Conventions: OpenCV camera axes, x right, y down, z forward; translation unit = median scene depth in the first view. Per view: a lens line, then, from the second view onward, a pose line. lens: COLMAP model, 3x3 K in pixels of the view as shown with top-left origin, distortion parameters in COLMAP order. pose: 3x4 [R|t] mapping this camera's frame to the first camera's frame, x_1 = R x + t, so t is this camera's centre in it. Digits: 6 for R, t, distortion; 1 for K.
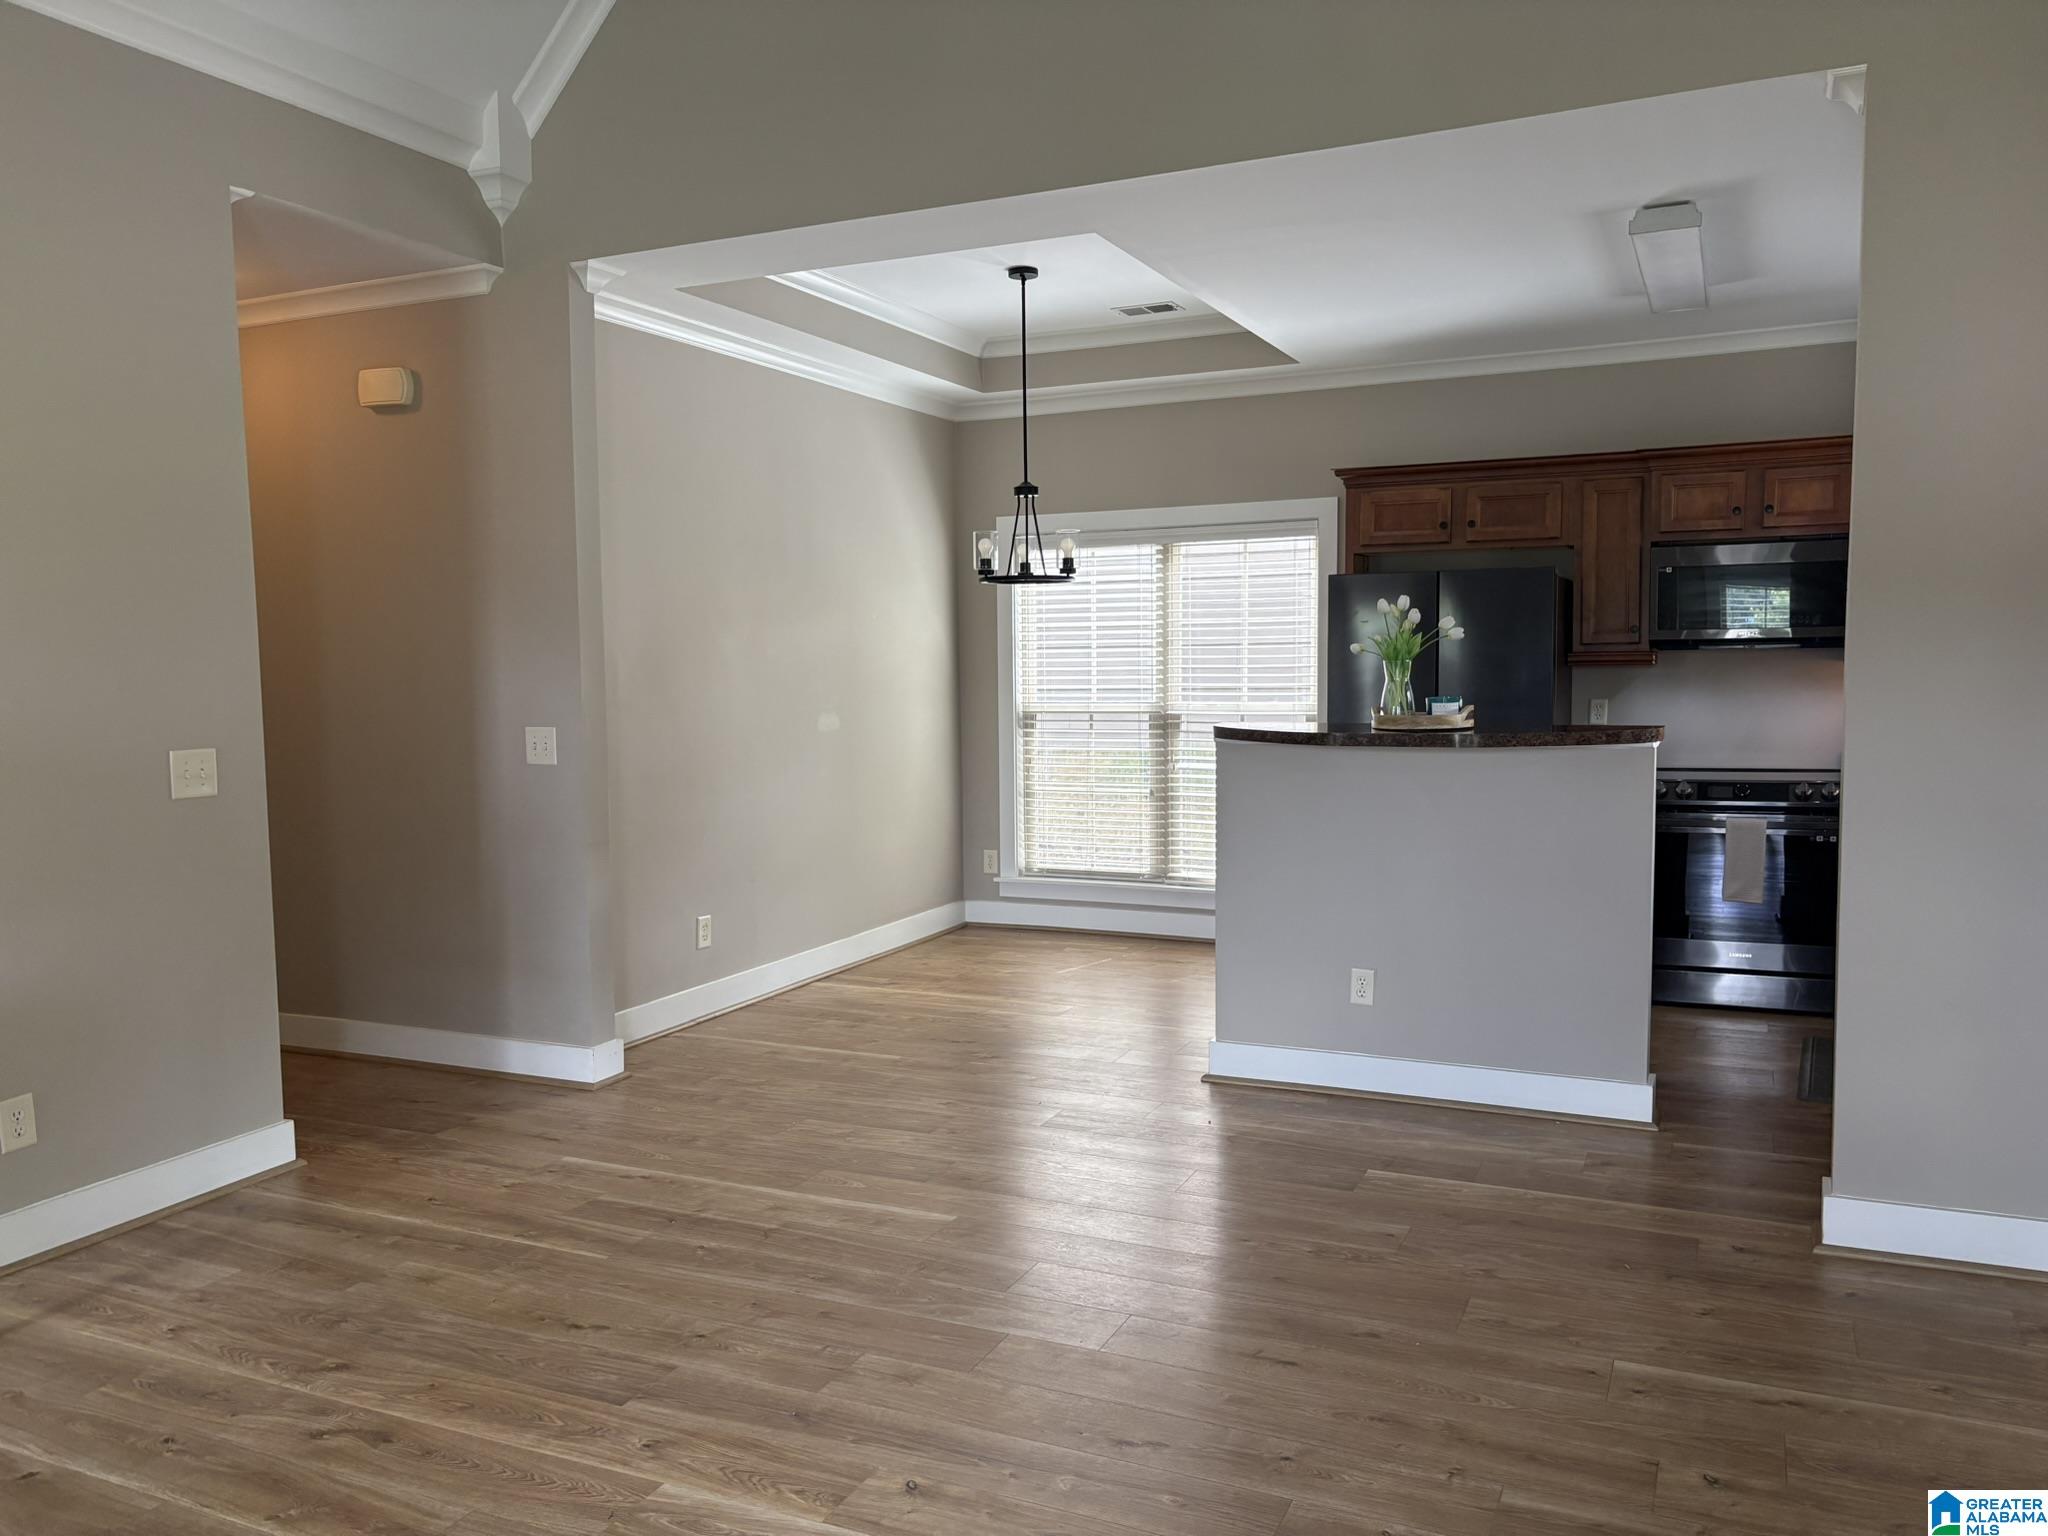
lens RADIAL K [[1553.9, 0, 1035.9], [0, 1553.9, 777.1], [0, 0, 1]] dist [0.058217, -0.066780]
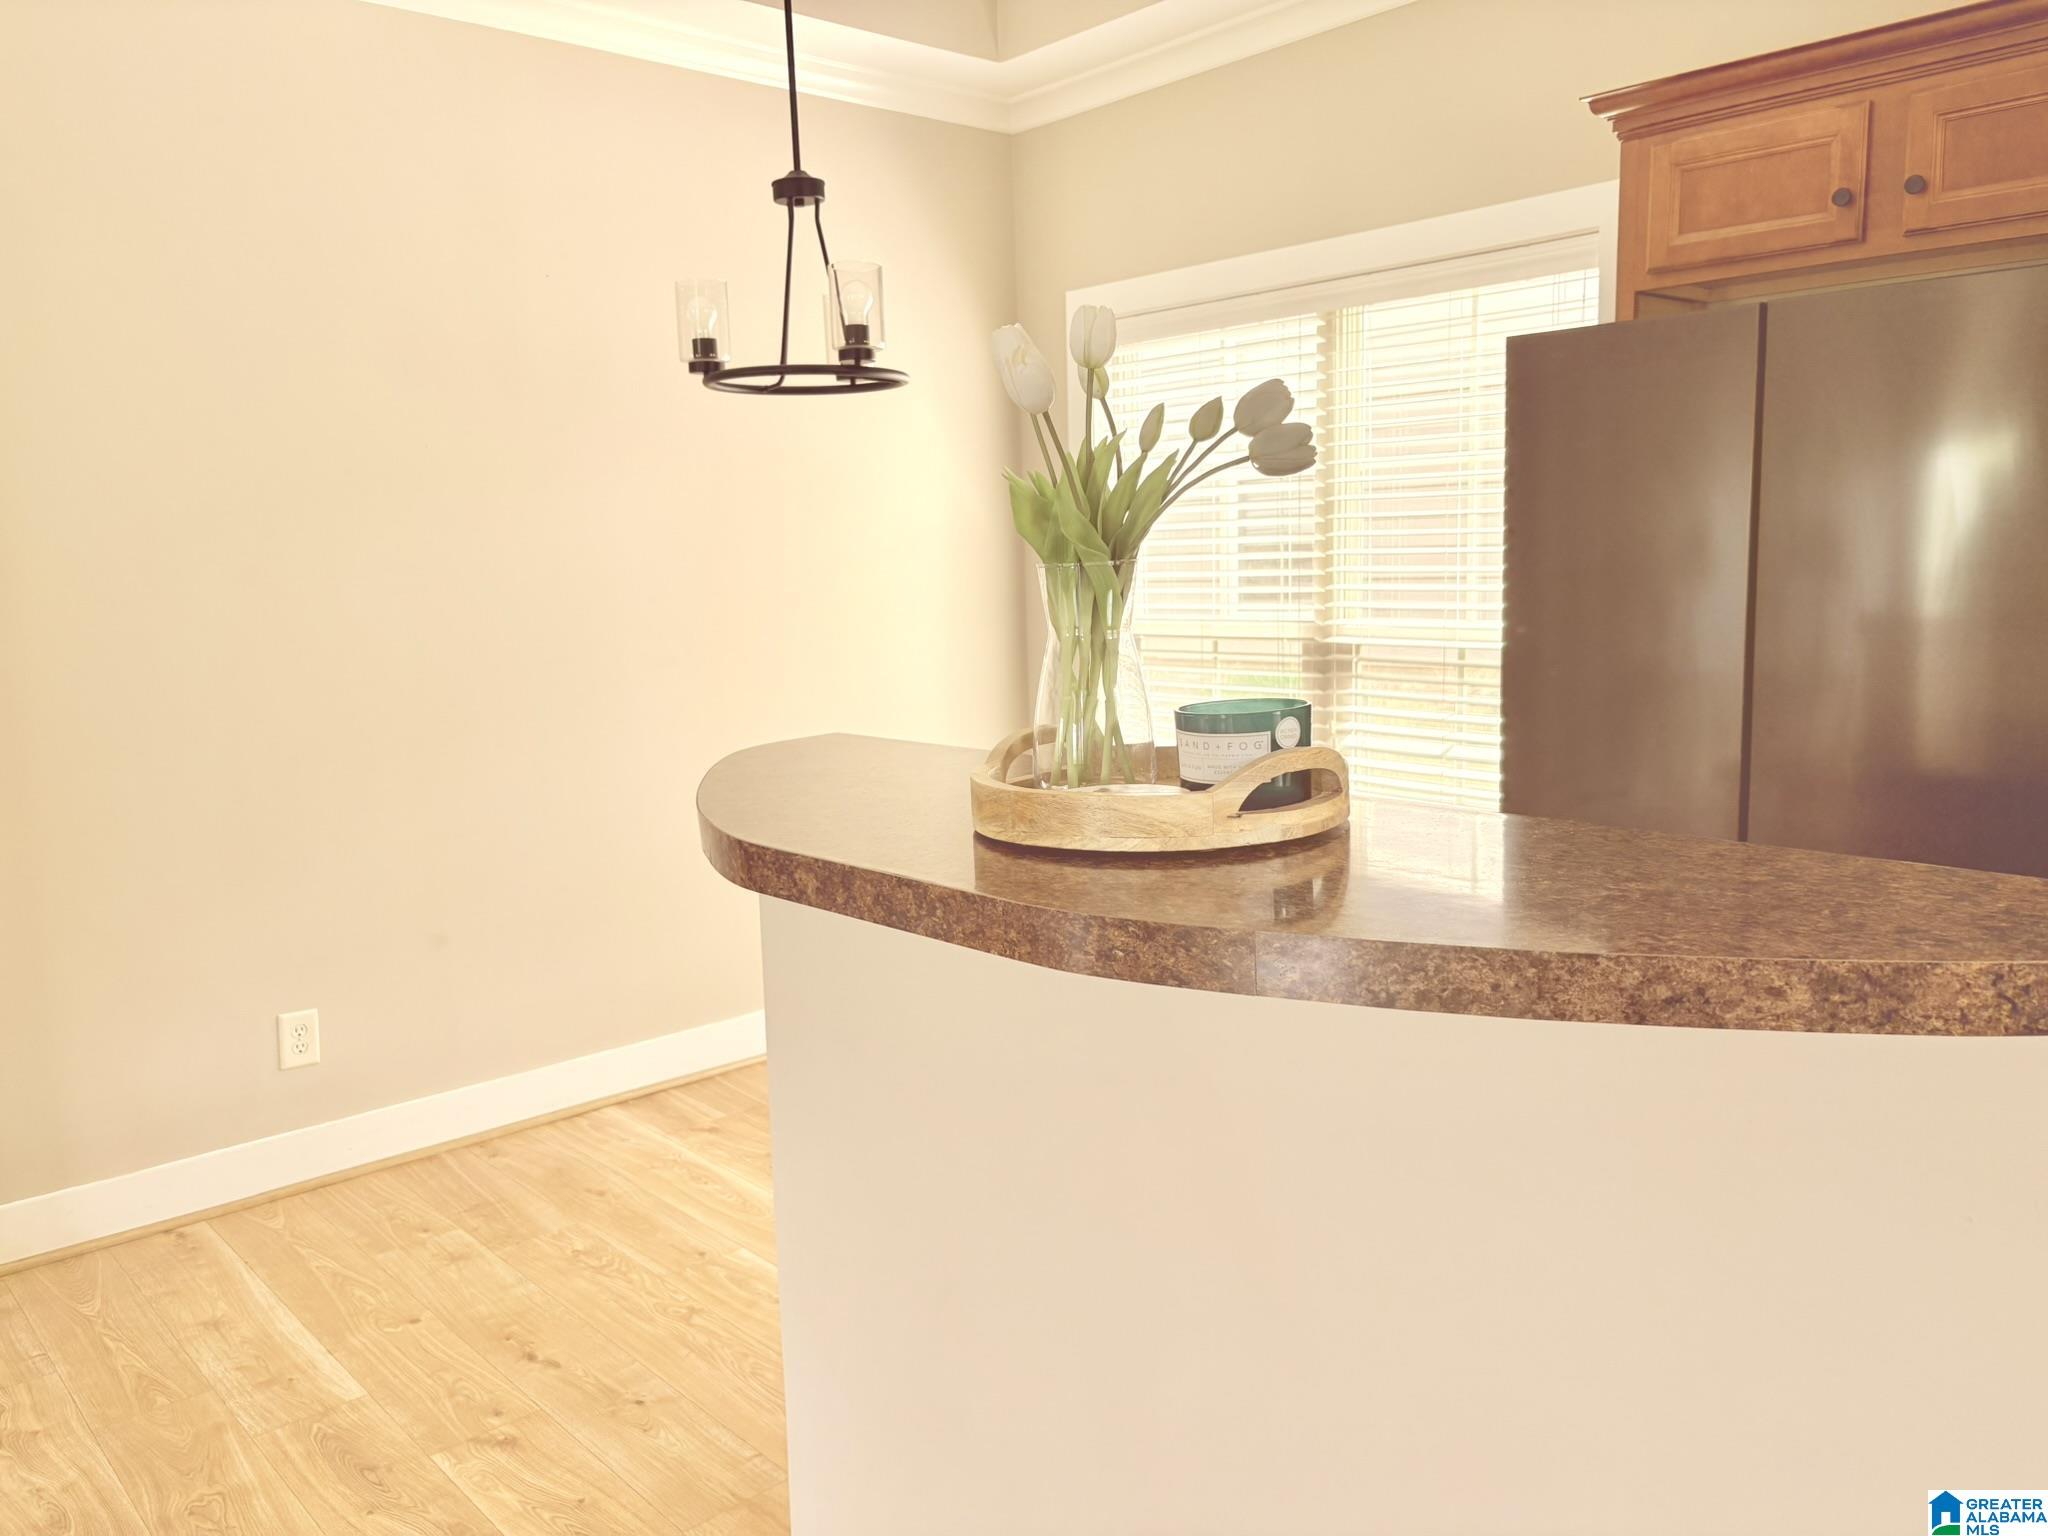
lens RADIAL K [[1566.8, 0, 1026.2], [0, 1566.8, 764.7], [0, 0, 1]] dist [0.042502, -0.048626]
pose [[0.915775, 0.041306, -0.399562, 0.344554], [-0.013059, 0.997234, 0.073163, -0.062119], [0.401479, -0.061783, 0.913782, 0.780485]]
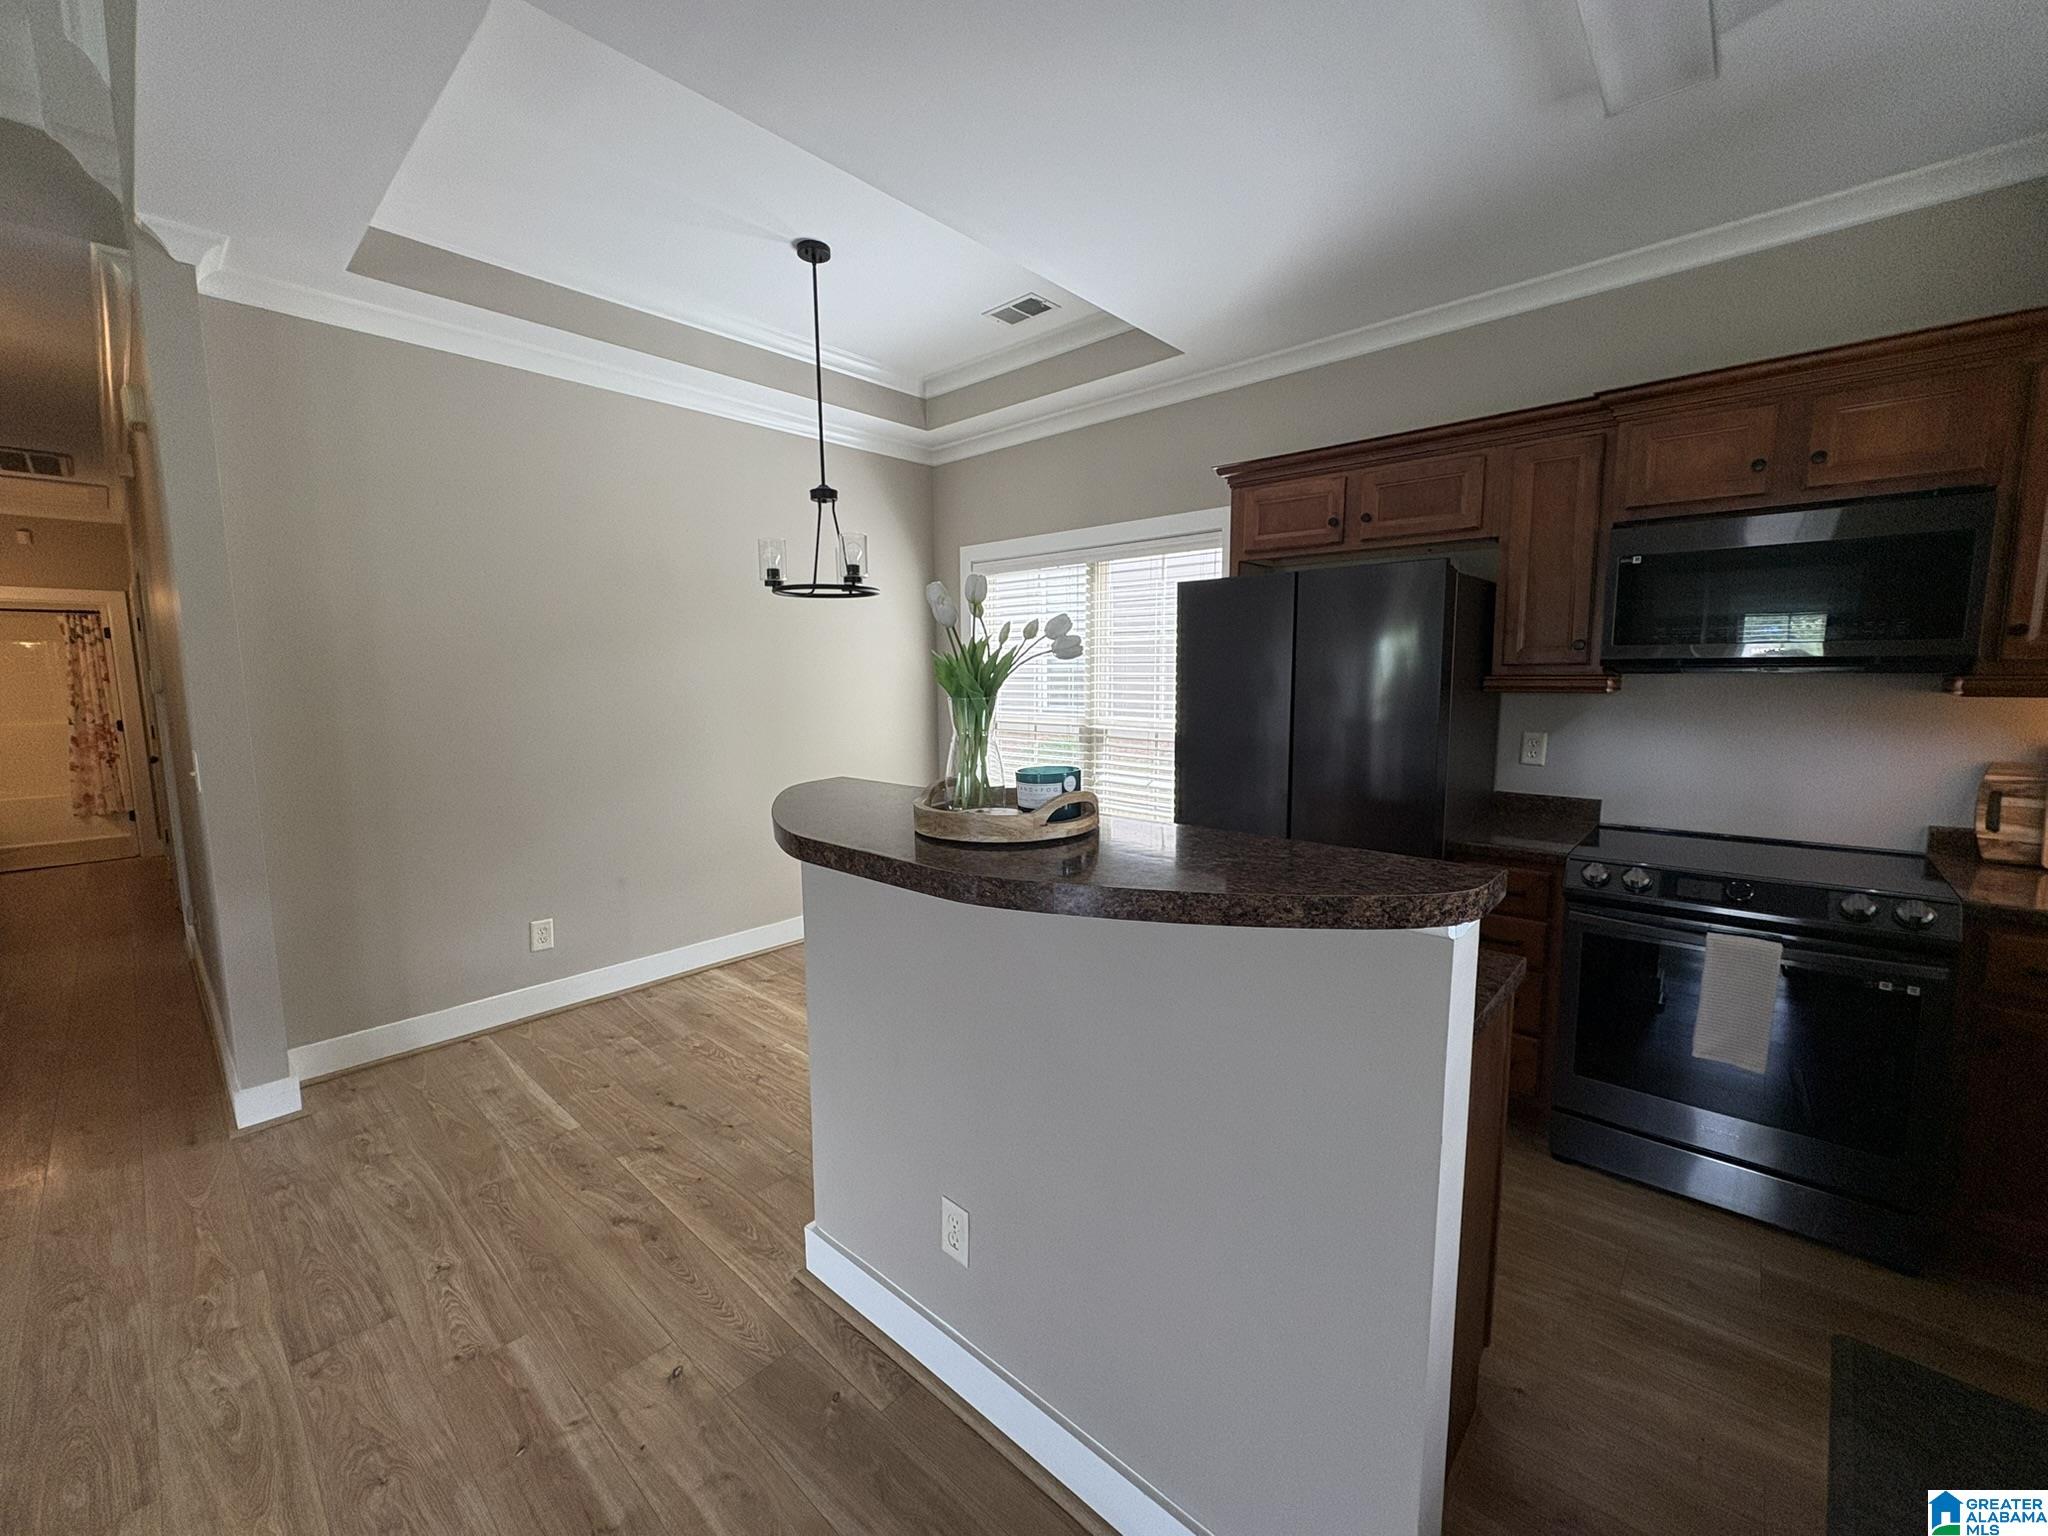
lens RADIAL K [[819.2, 0, 1022.3], [0, 819.2, 763.7], [0, 0, 1]] dist [0.001423, 0.000045]
pose [[0.952218, 0.039576, -0.302844, 0.349166], [-0.027083, 0.998604, 0.045344, -0.067916], [0.304216, -0.034975, 0.951961, 0.765052]]
